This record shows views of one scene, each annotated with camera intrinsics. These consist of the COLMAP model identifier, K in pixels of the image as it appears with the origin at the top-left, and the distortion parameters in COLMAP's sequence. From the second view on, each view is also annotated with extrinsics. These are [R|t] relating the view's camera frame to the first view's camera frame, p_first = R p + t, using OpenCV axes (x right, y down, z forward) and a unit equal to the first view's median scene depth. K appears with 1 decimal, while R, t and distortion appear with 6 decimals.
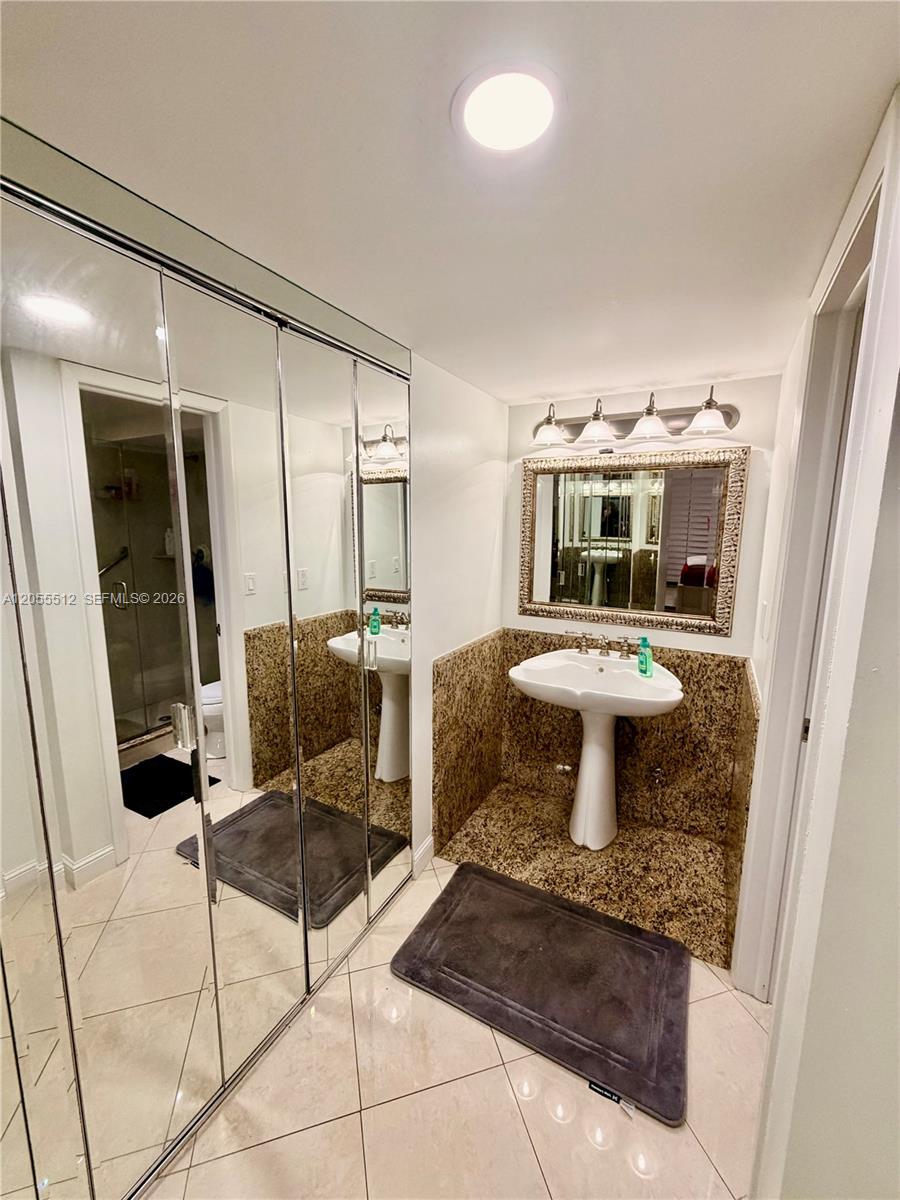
lens RADIAL K [[477.9, 0, 449.1], [0, 477.9, 596.7], [0, 0, 1]] dist [-0.001275, 0.000101]
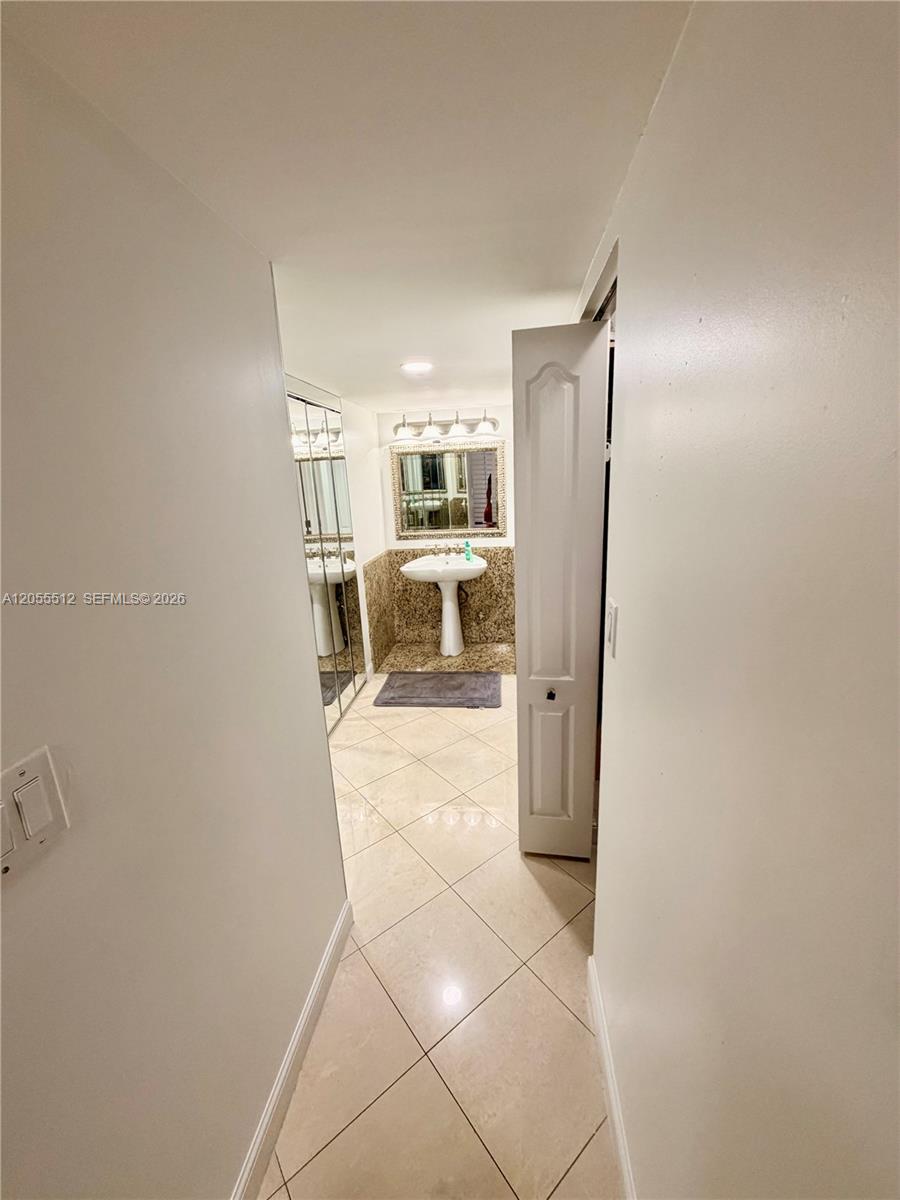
lens RADIAL K [[477.9, 0, 447.0], [0, 477.9, 600.6], [0, 0, 1]] dist [-0.001275, 0.000101]
pose [[0.928600, -0.143407, 0.342251, -0.338822], [0.110475, 0.987324, 0.113959, 0.086722], [-0.354255, -0.068013, 0.932672, -0.739904]]
